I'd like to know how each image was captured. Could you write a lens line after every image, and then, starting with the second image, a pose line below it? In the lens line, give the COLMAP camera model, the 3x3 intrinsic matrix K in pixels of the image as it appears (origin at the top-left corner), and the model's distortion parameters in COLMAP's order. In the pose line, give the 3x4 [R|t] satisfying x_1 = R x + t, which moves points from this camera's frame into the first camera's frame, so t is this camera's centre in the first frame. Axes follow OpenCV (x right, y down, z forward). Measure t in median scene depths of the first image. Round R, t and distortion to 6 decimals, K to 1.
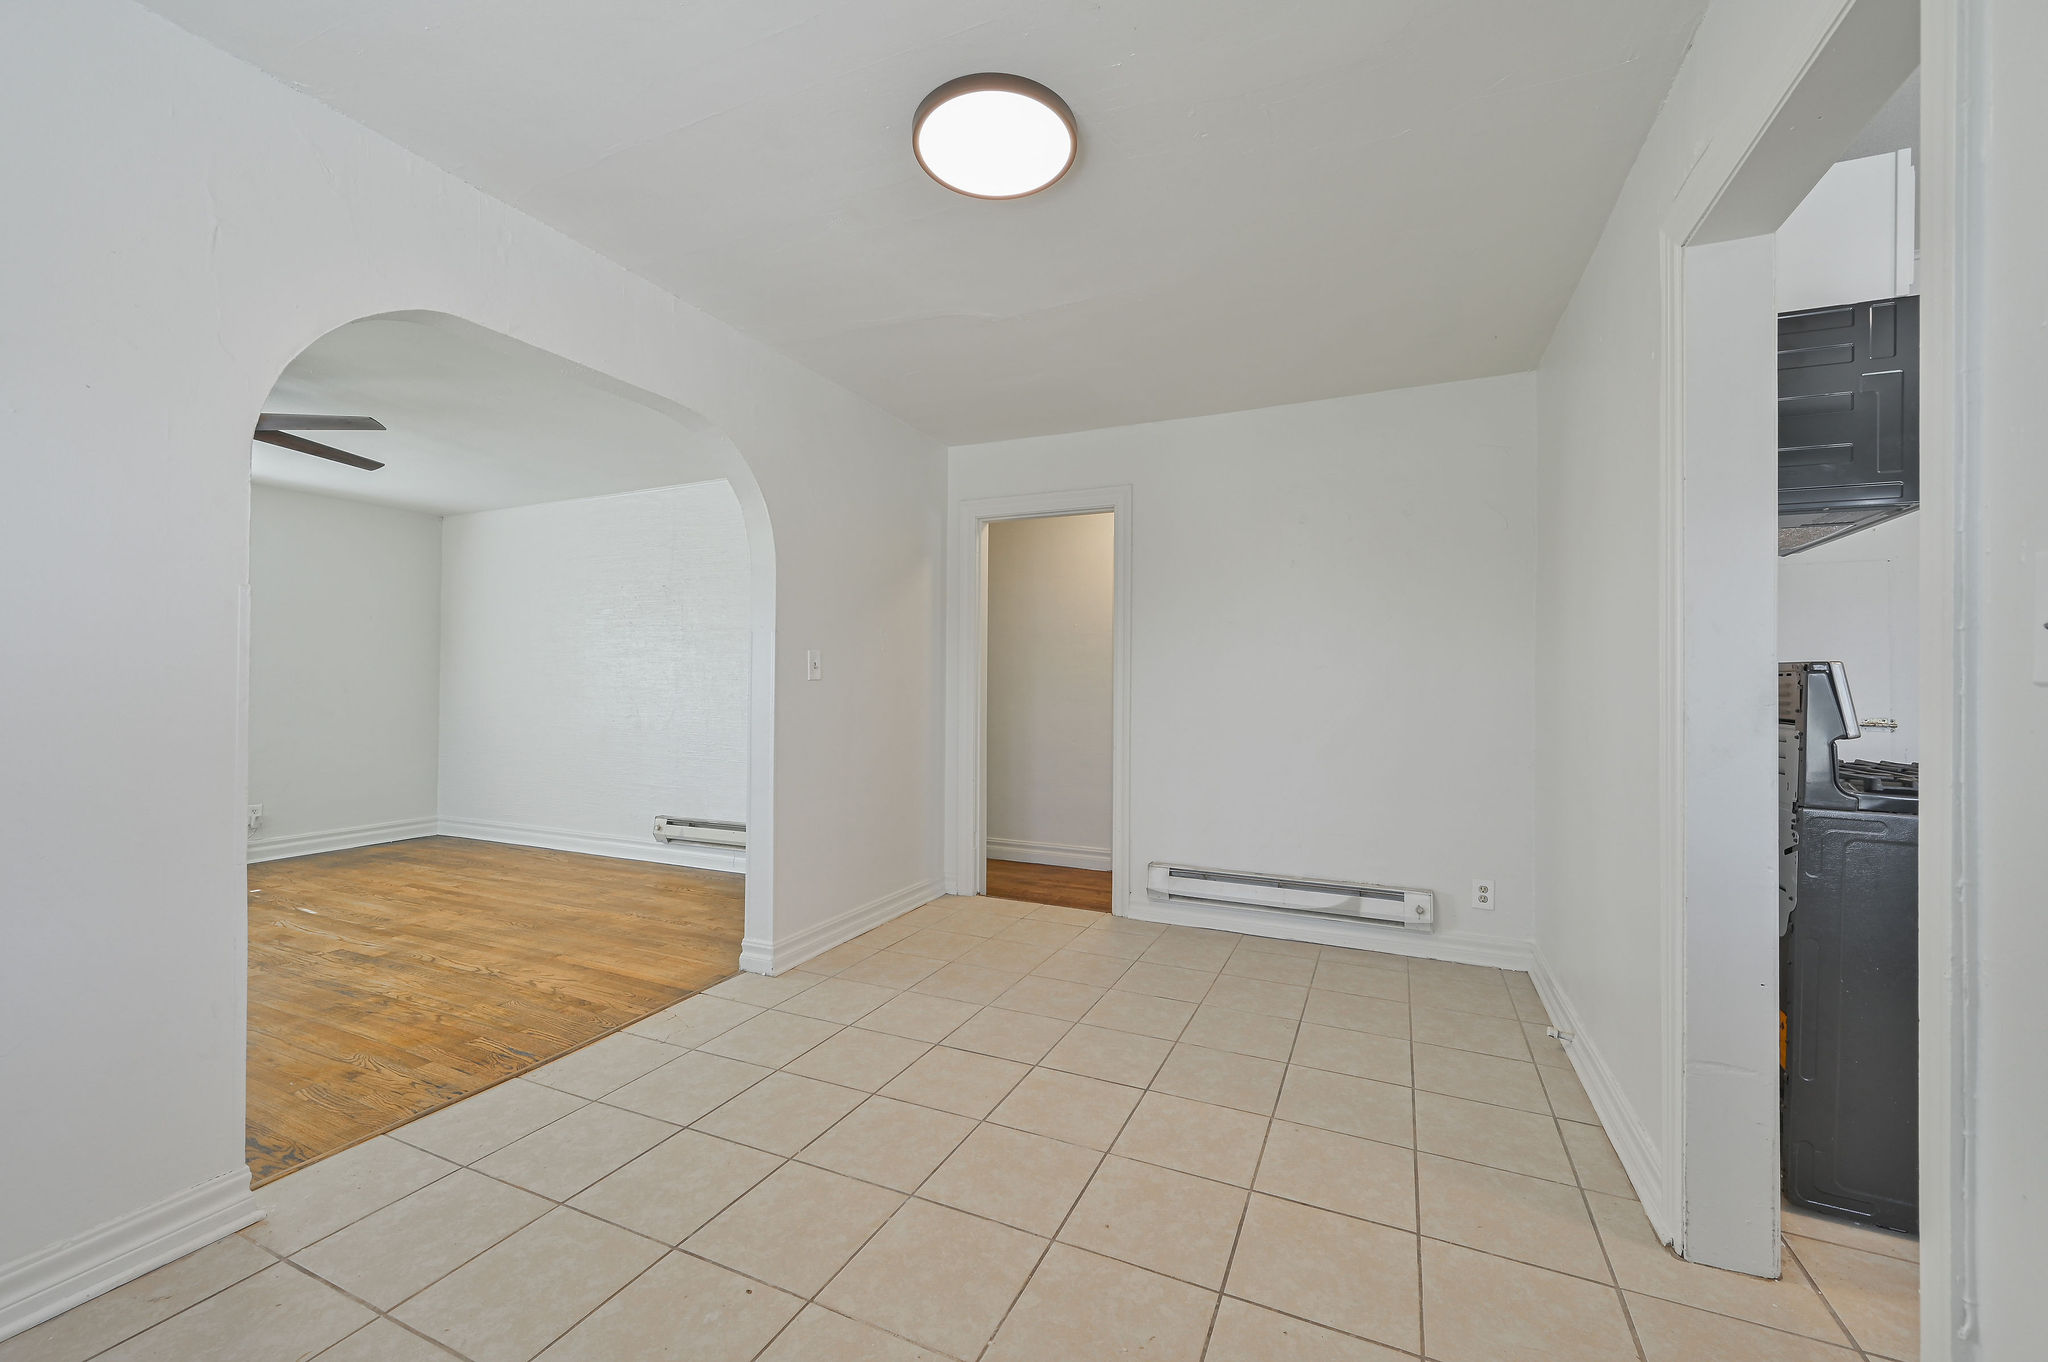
lens RADIAL K [[806.1, 0, 1027.7], [0, 806.1, 683.4], [0, 0, 1]] dist [-0.001356, 0.000185]
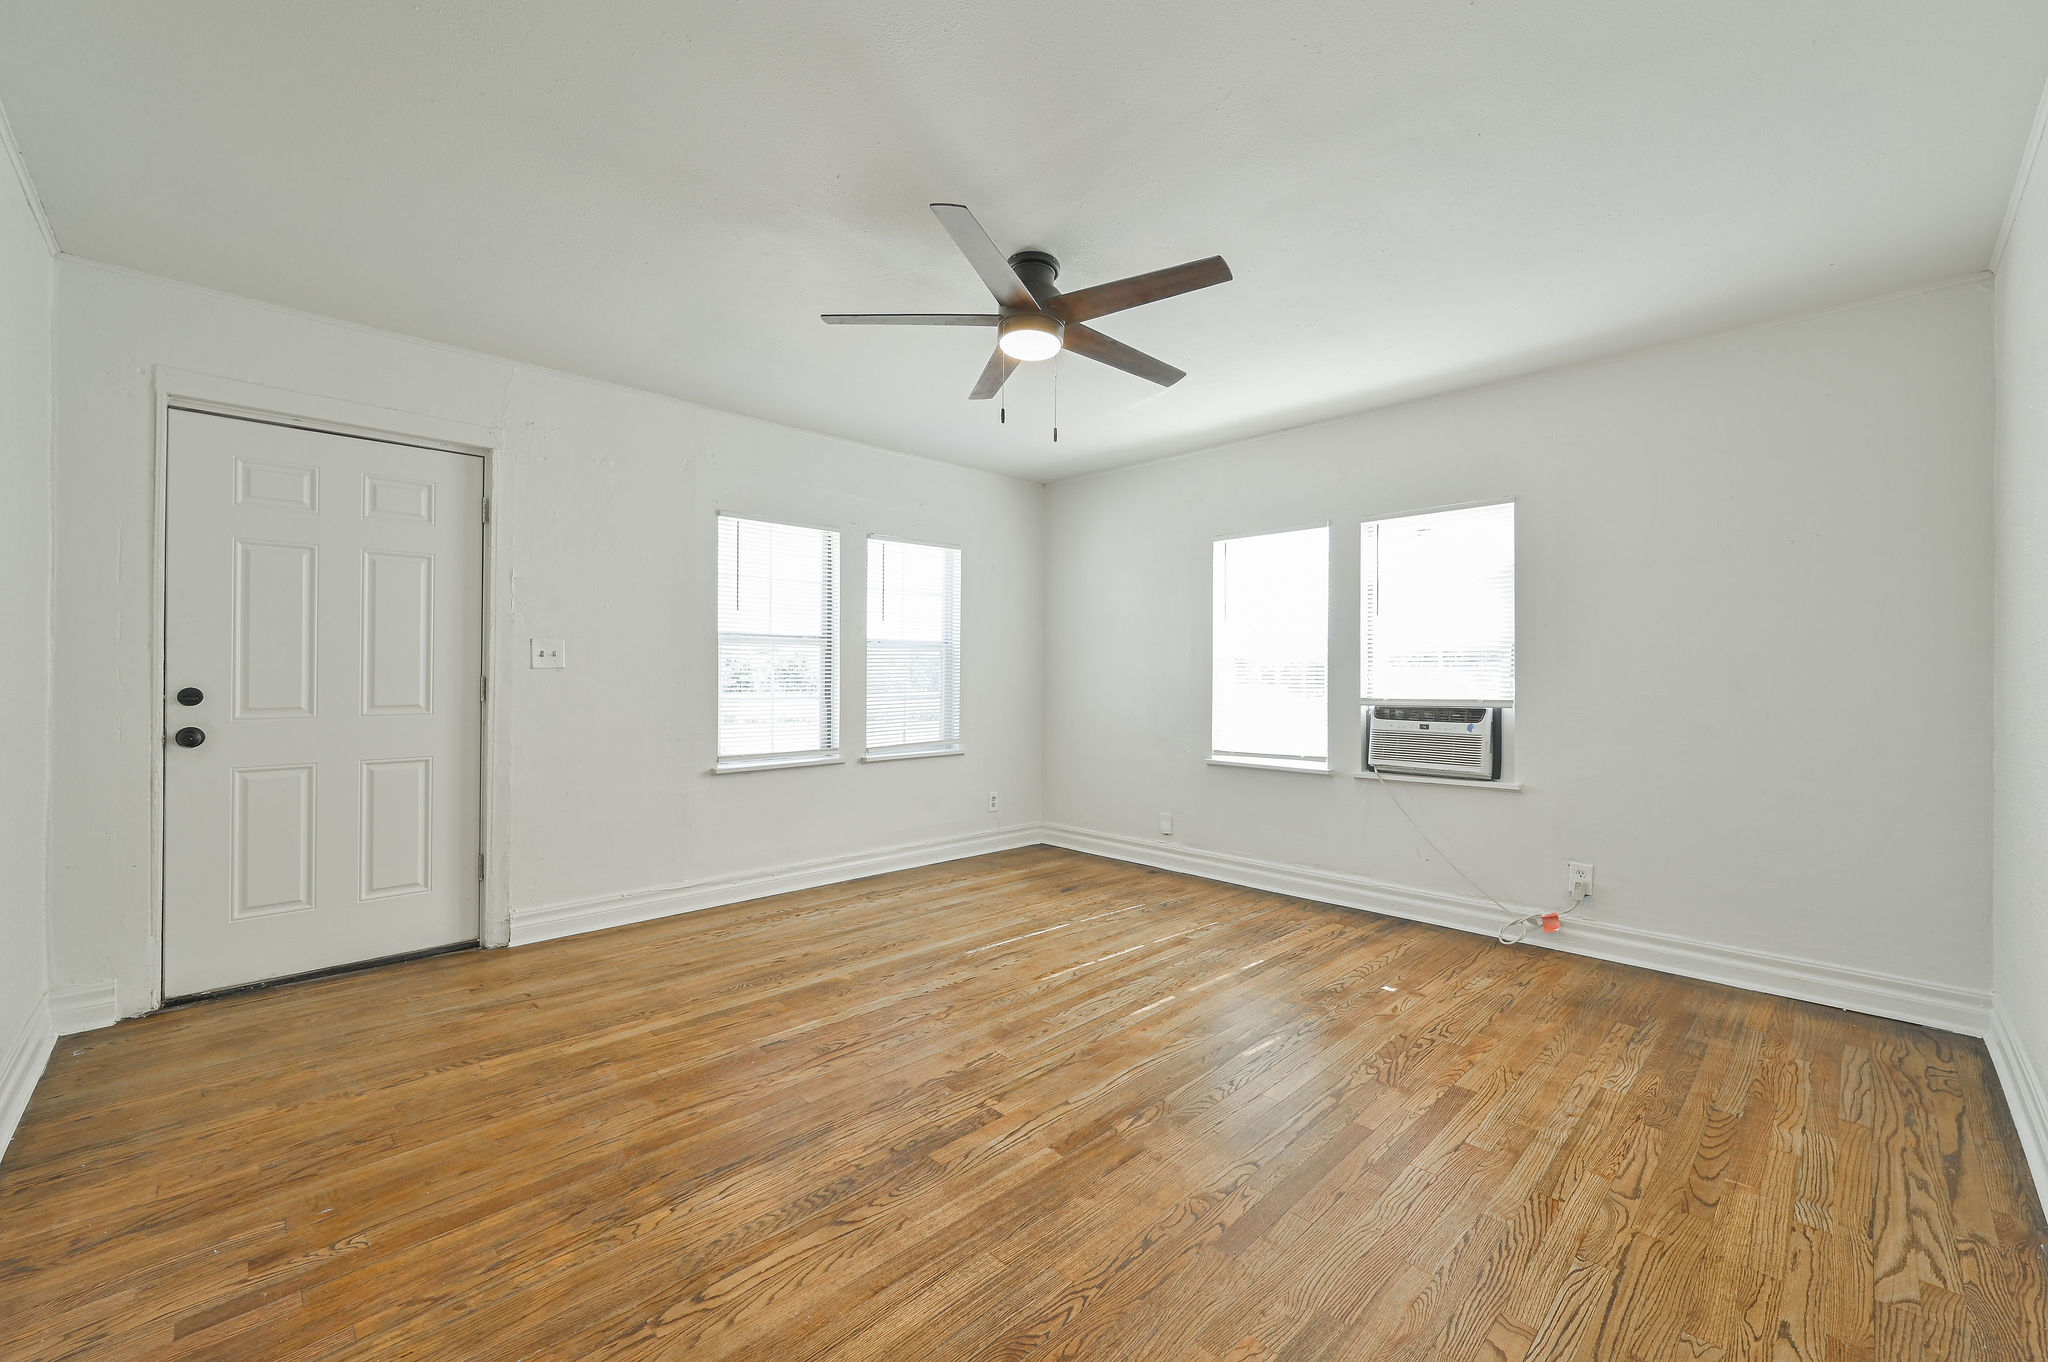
lens RADIAL K [[822.4, 0, 1032.4], [0, 822.4, 670.1], [0, 0, 1]] dist [0.001195, 0.000138]
pose [[-0.360104, -0.010983, -0.932847, -0.348437], [-0.000290, 0.999932, -0.011661, 0.011621], [0.932912, -0.003929, -0.360083, 1.473747]]
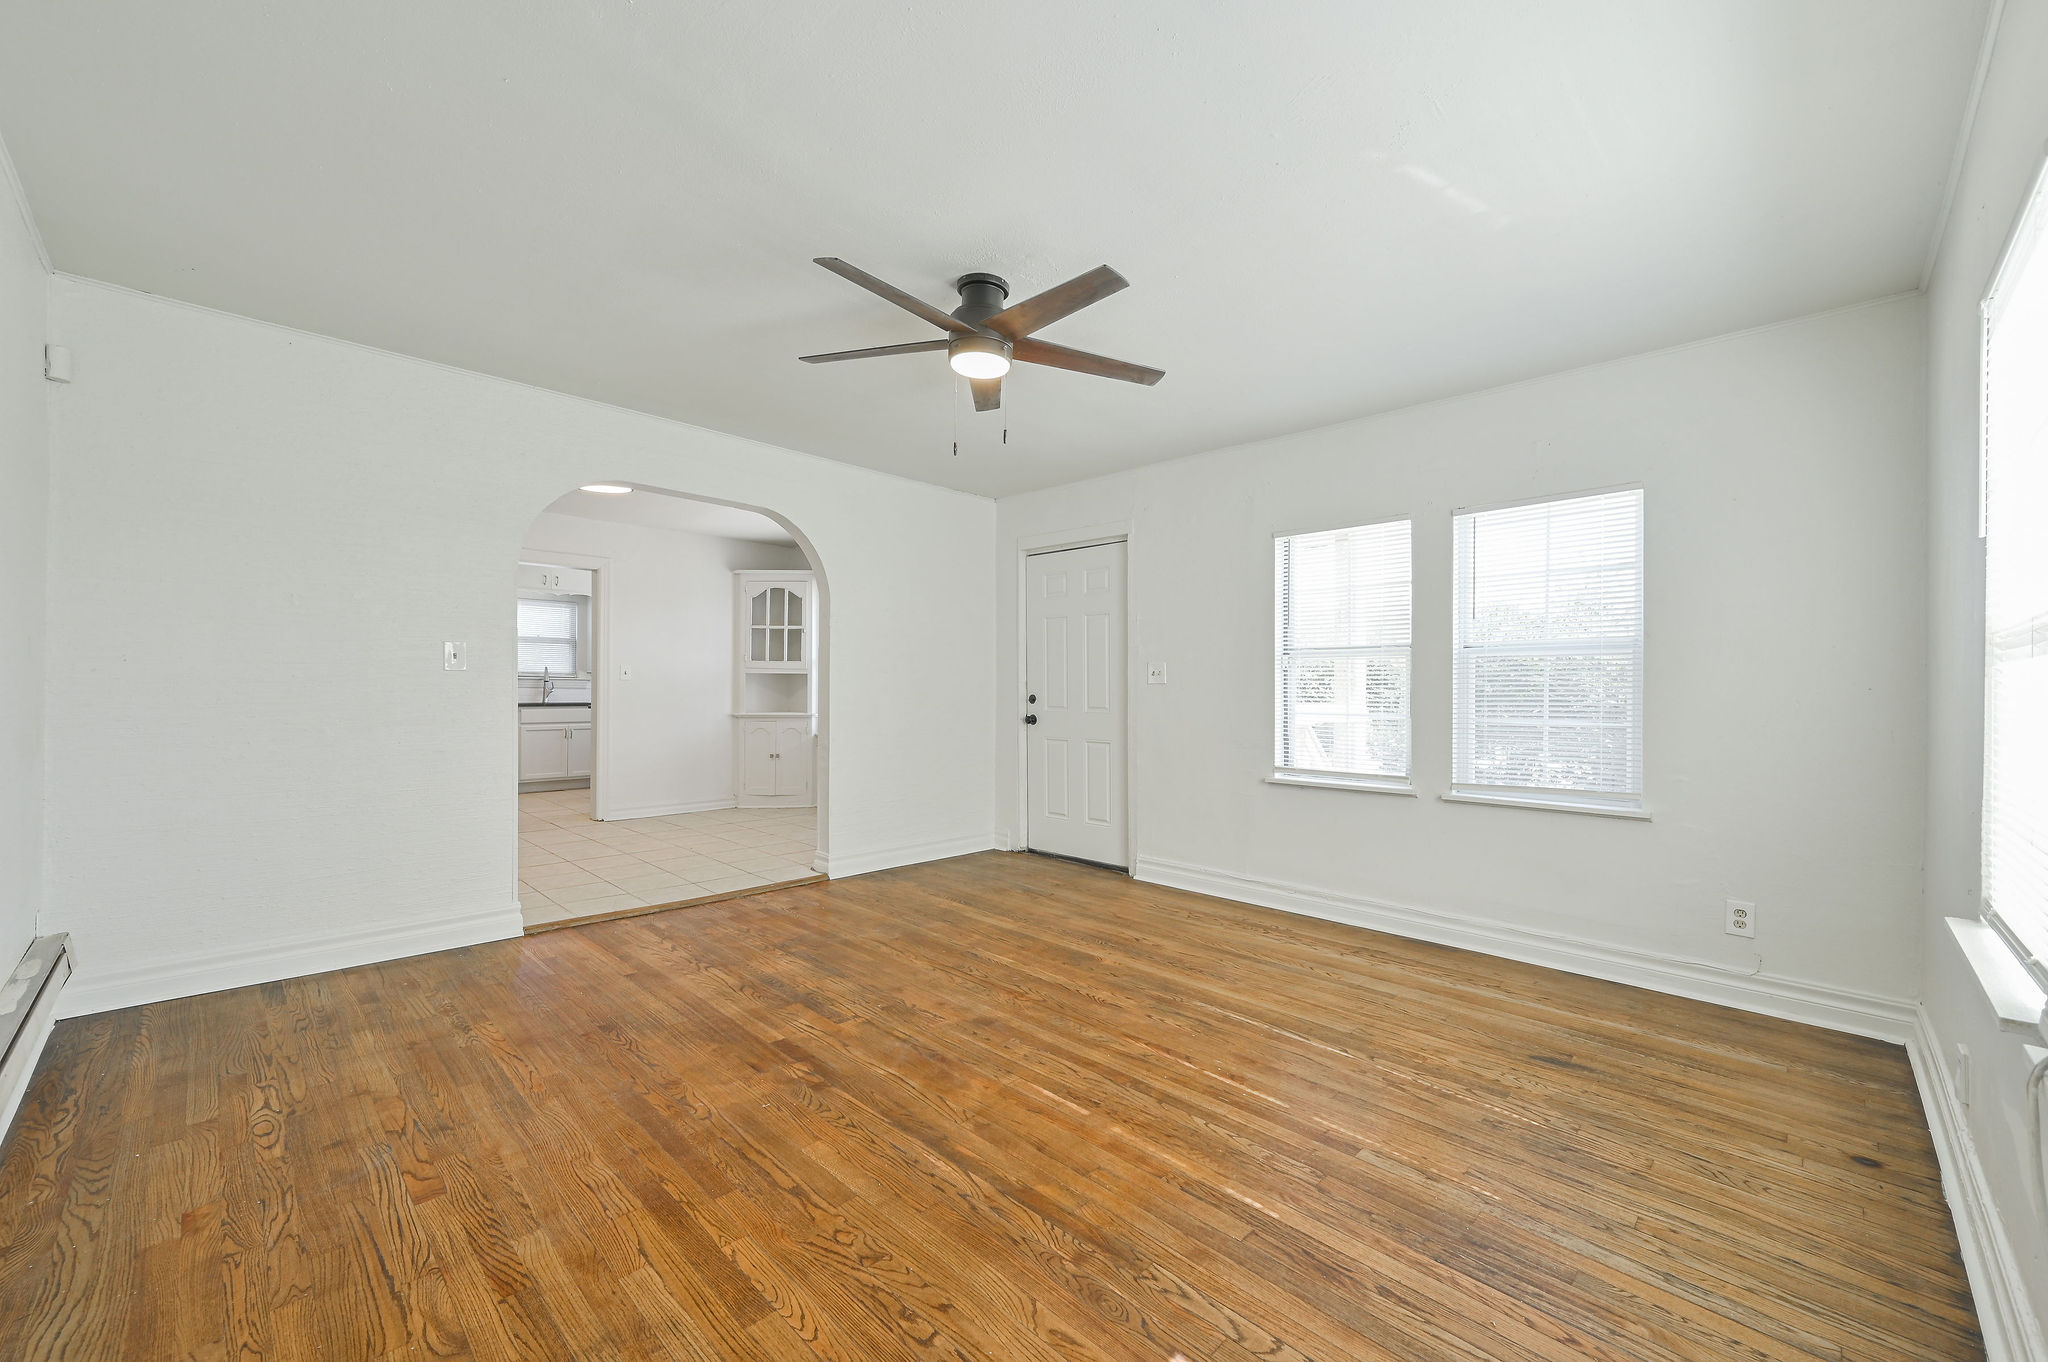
lens RADIAL K [[806.1, 0, 1027.7], [0, 806.1, 683.4], [0, 0, 1]] dist [-0.001356, 0.000185]
pose [[-0.938169, -0.009841, 0.346038, -1.527558], [-0.014297, 0.999844, -0.010327, 0.014395], [-0.345883, -0.014636, -0.938164, 1.975251]]
